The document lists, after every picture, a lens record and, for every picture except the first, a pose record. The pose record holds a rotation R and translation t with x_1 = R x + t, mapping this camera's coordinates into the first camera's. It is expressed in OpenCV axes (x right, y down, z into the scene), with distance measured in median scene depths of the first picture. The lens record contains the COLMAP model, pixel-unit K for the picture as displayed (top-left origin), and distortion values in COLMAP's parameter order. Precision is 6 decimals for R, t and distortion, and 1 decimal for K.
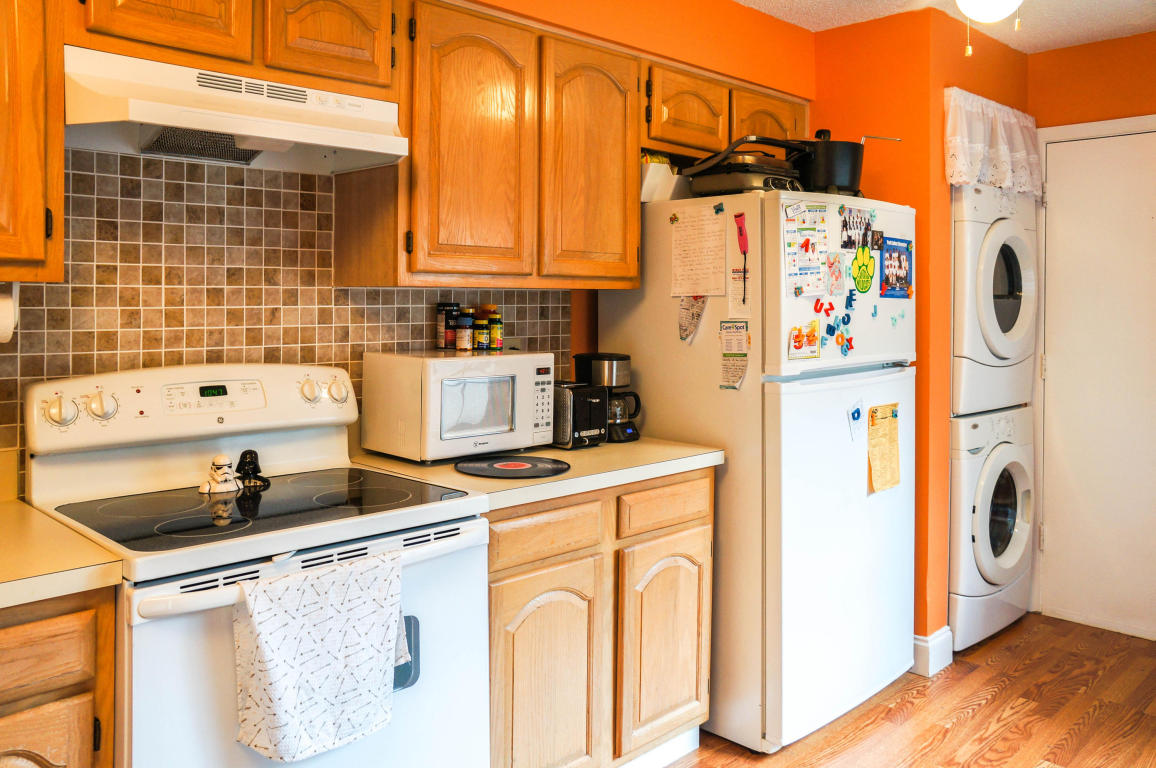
lens RADIAL K [[940.3, 0, 577.4], [0, 940.3, 294.1], [0, 0, 1]] dist [-0.081143, 0.084461]
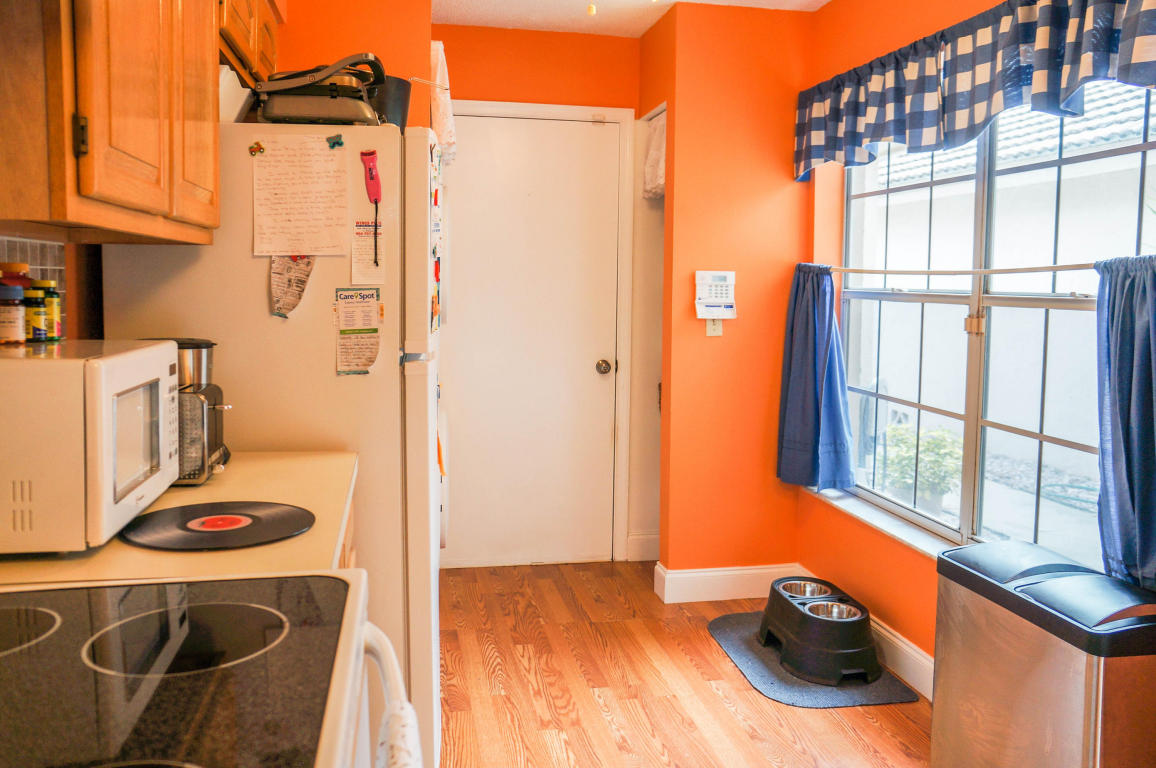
lens RADIAL K [[926.2, 0, 578.3], [0, 926.2, 346.0], [0, 0, 1]] dist [-0.034298, 0.001461]
pose [[0.564059, -0.059124, 0.823615, -0.365022], [-0.005598, 0.997137, 0.075414, 0.017190], [-0.825715, -0.047148, 0.562113, 0.401074]]
